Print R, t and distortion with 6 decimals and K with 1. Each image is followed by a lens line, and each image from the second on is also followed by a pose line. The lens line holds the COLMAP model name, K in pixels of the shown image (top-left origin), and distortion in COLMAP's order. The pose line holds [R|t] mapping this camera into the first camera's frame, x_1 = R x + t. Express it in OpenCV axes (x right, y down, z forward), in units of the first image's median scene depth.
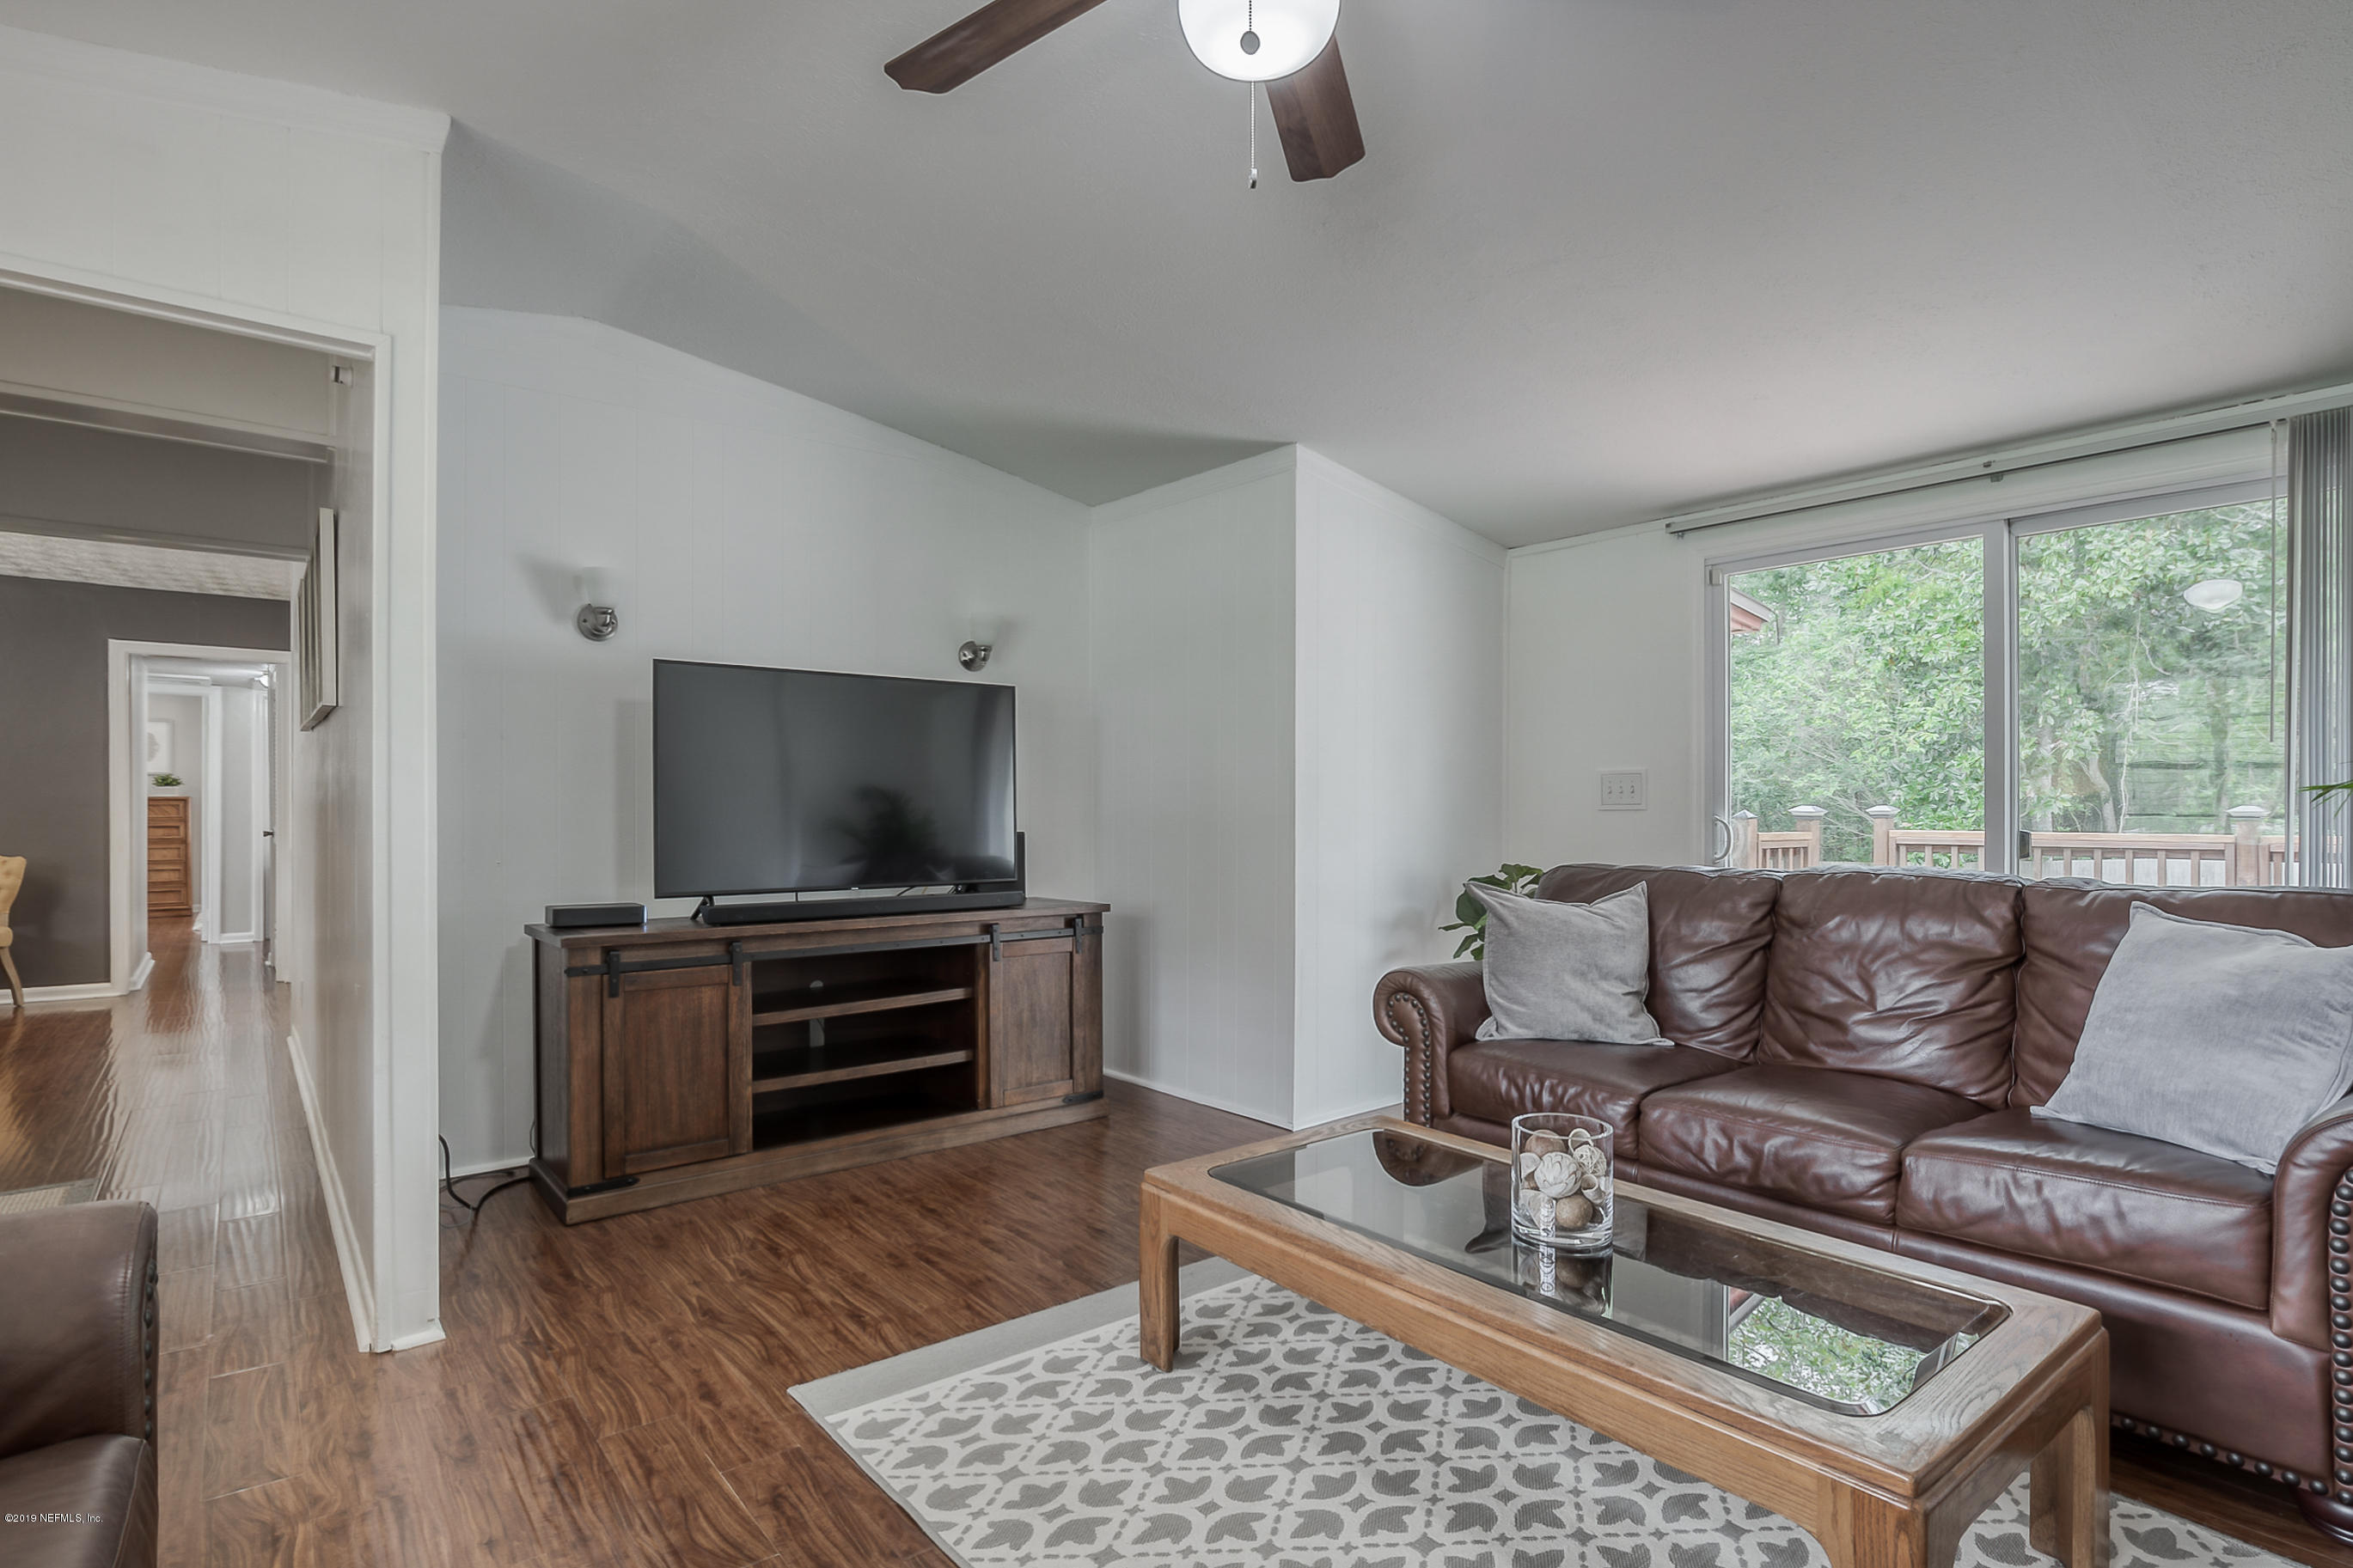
lens RADIAL K [[1164.1, 0, 1185.3], [0, 1164.1, 804.4], [0, 0, 1]] dist [-0.000359, 0.000060]
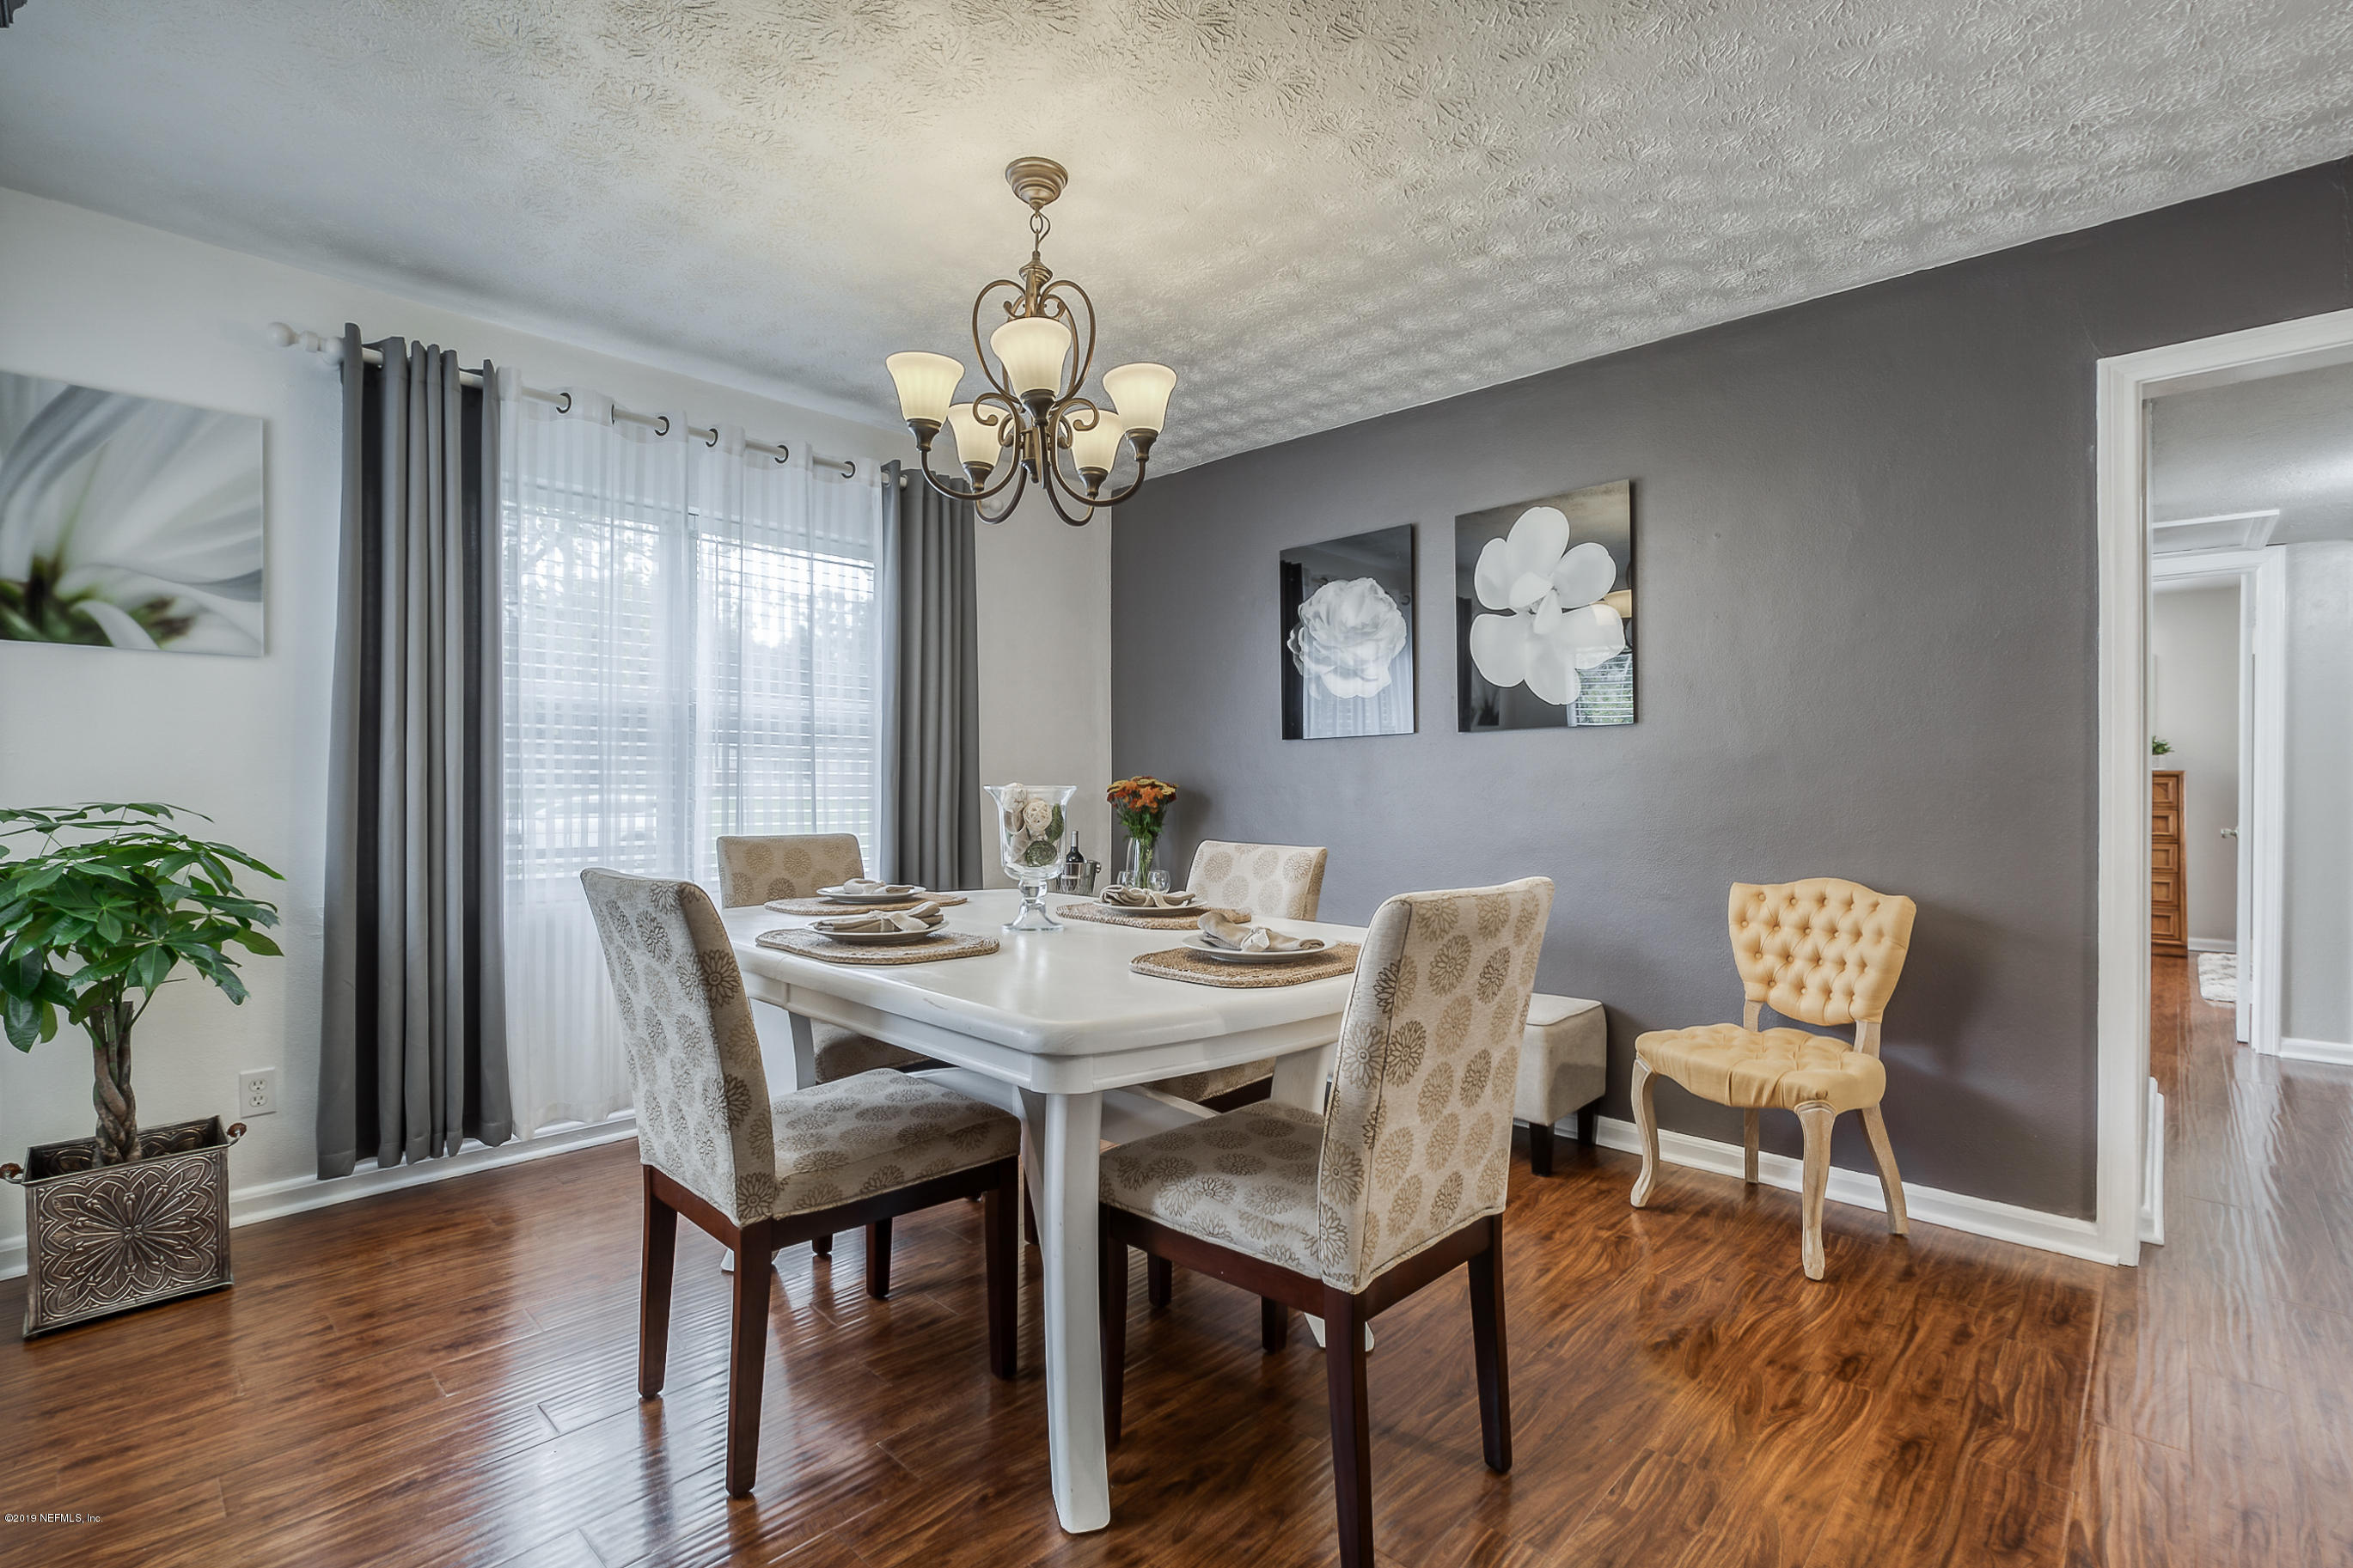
lens RADIAL K [[1077.1, 0, 1184.4], [0, 1077.1, 789.7], [0, 0, 1]] dist [-0.001200, -0.000097]
pose [[0.143209, 0.002736, -0.989689, -0.603750], [-0.000060, 0.999996, 0.002756, 0.004233], [0.989693, -0.000335, 0.143208, 0.637257]]
